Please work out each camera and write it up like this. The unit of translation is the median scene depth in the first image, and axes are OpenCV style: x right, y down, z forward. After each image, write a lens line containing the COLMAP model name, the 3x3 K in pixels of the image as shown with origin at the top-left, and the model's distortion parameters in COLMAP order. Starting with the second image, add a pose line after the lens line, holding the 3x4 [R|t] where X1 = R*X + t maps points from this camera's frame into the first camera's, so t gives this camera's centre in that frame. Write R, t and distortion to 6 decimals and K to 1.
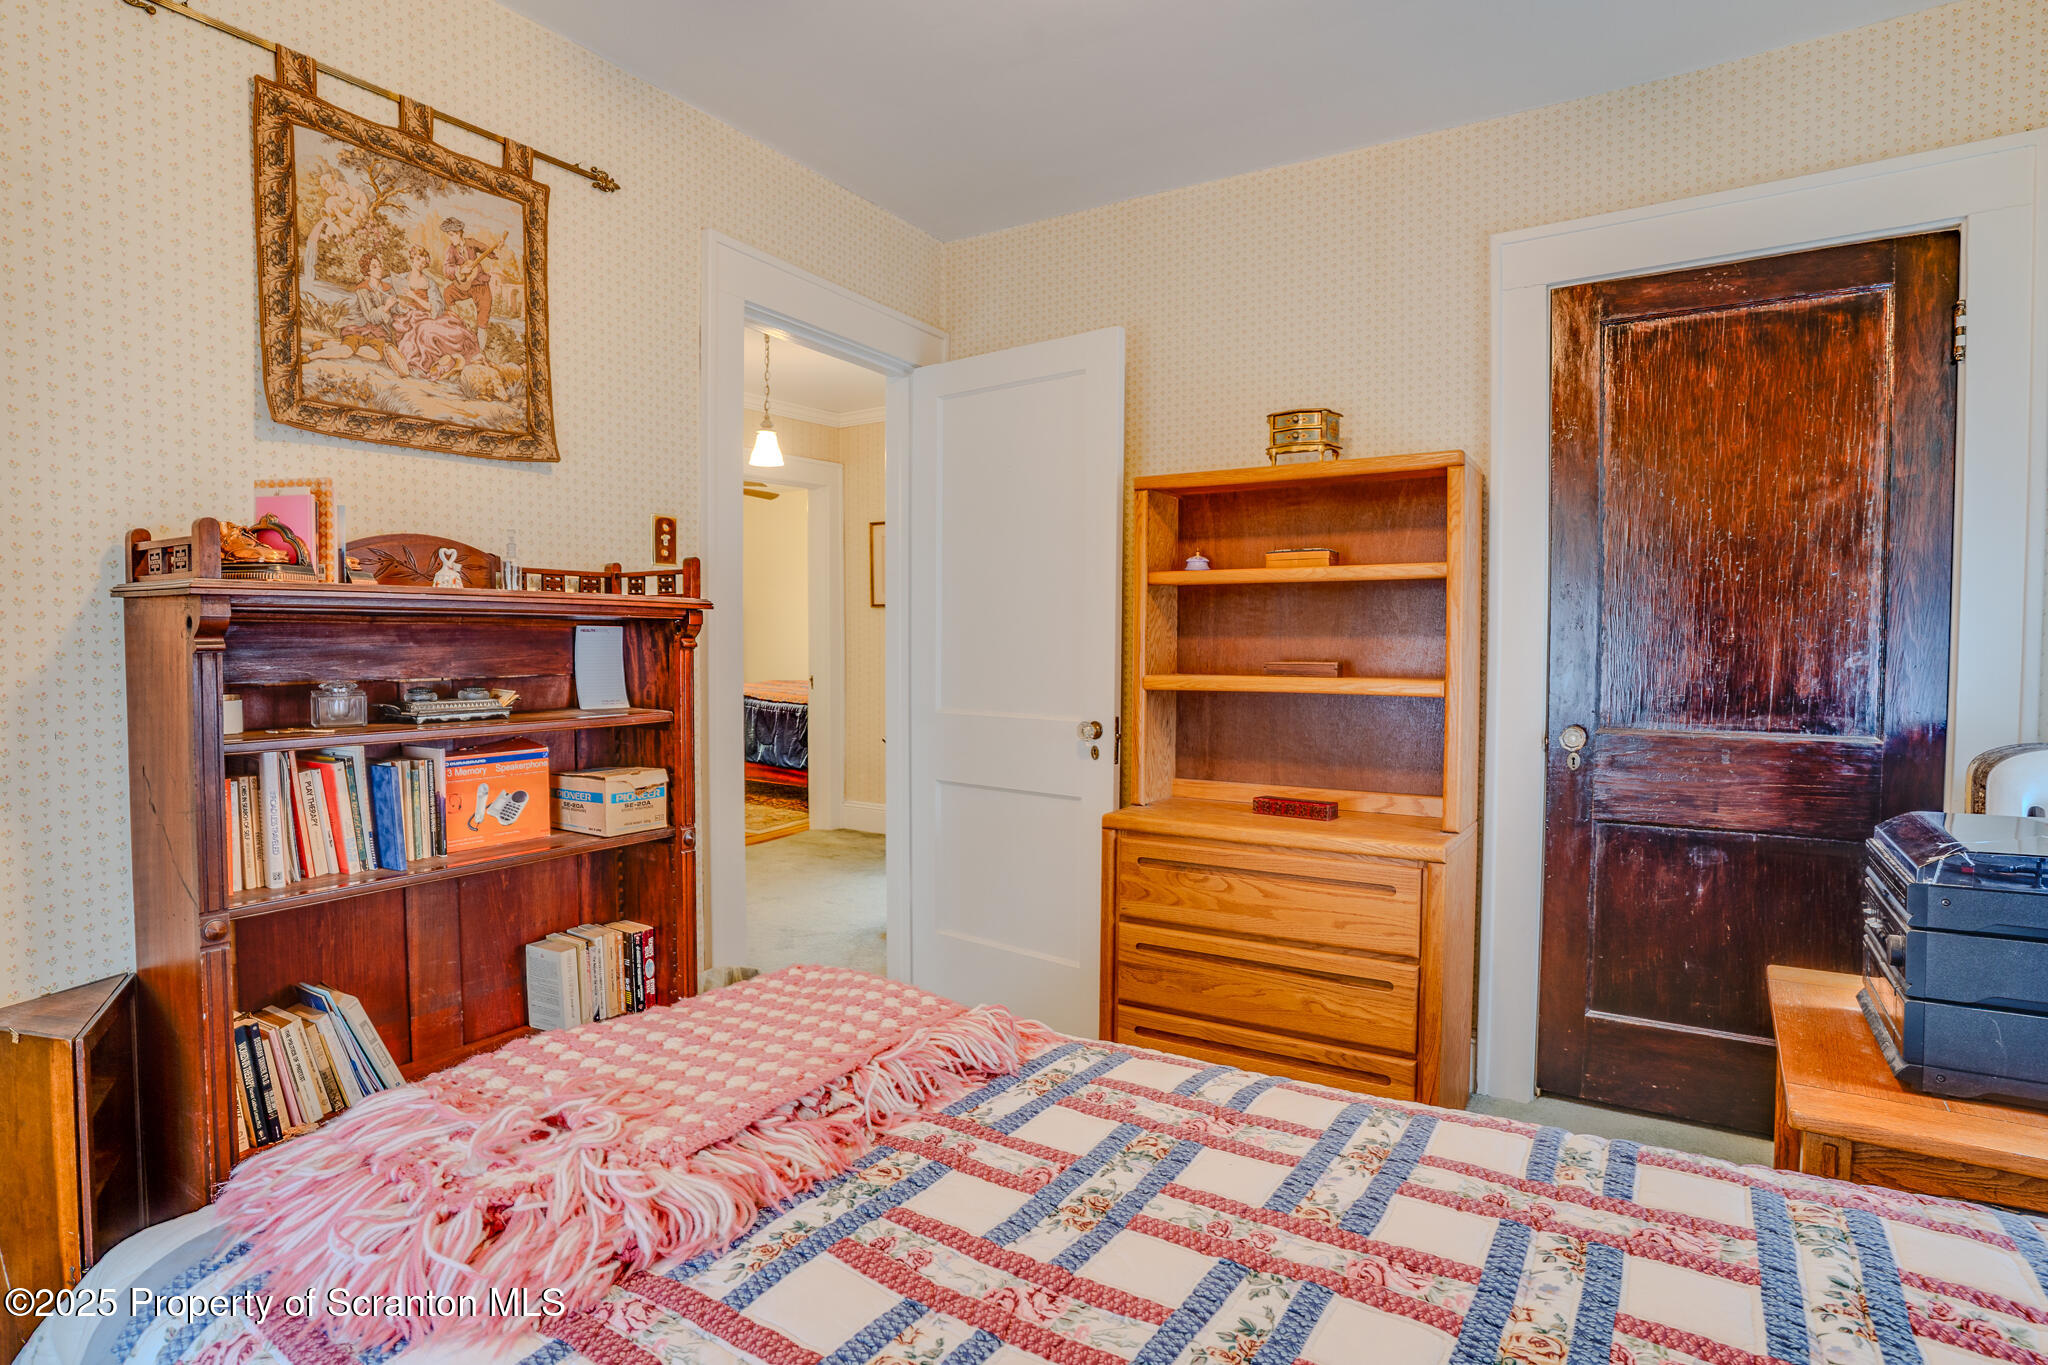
lens RADIAL K [[1055.9, 0, 1019.5], [0, 1055.9, 677.1], [0, 0, 1]] dist [-0.073126, 0.027495]
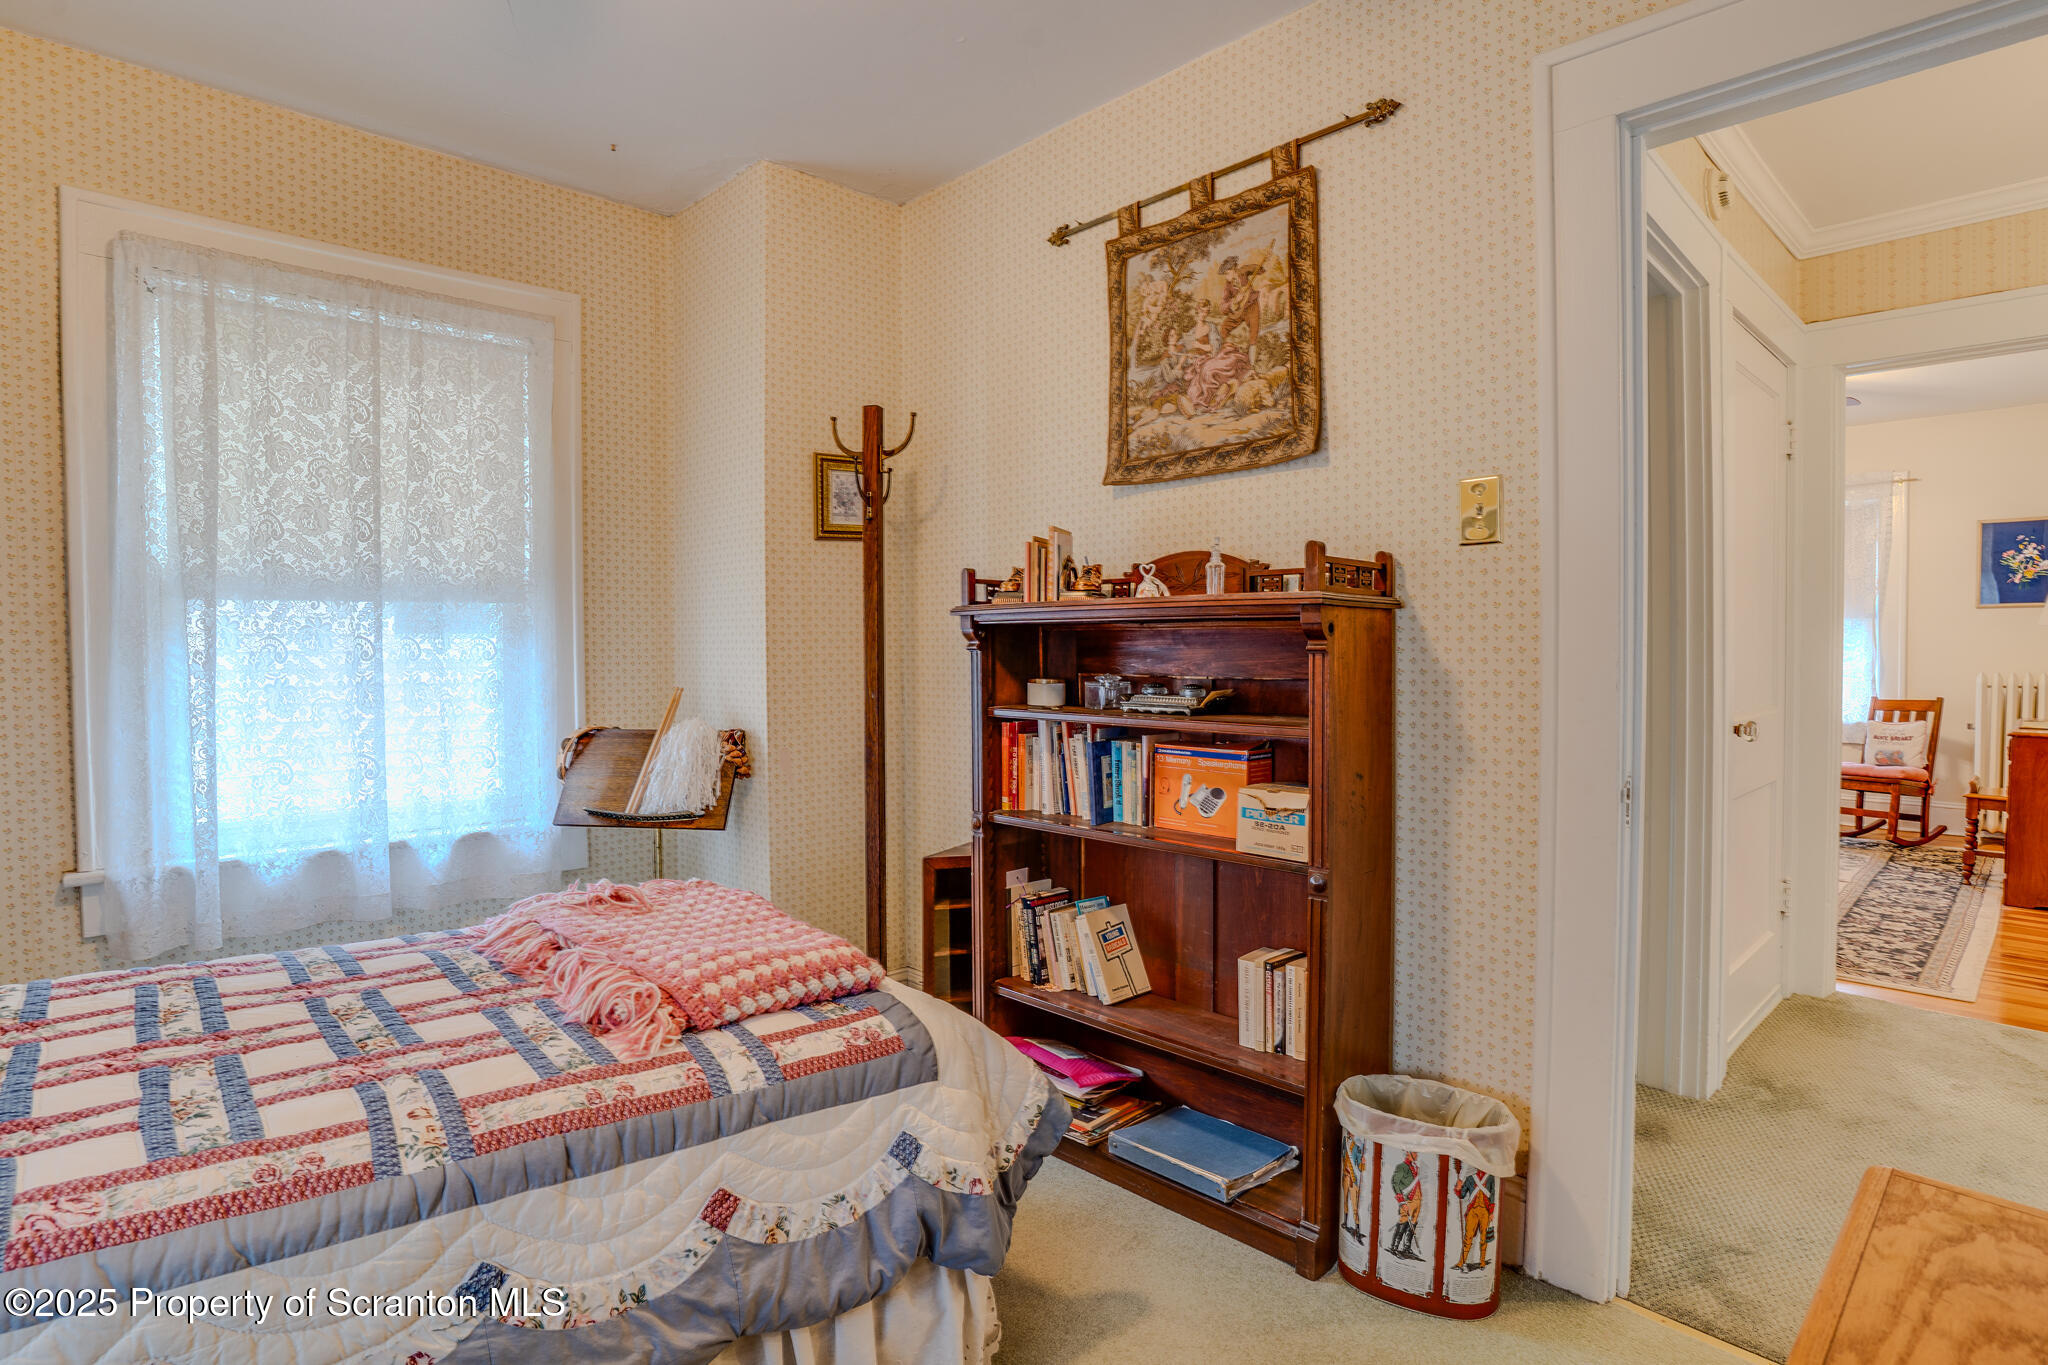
lens RADIAL K [[1055.9, 0, 1019.5], [0, 1055.9, 677.1], [0, 0, 1]] dist [-0.073126, 0.027495]
pose [[-0.242131, 0.020680, -0.970023, 0.601625], [-0.037833, 0.998811, 0.030737, -0.026423], [0.969506, 0.044142, -0.241061, 1.091507]]
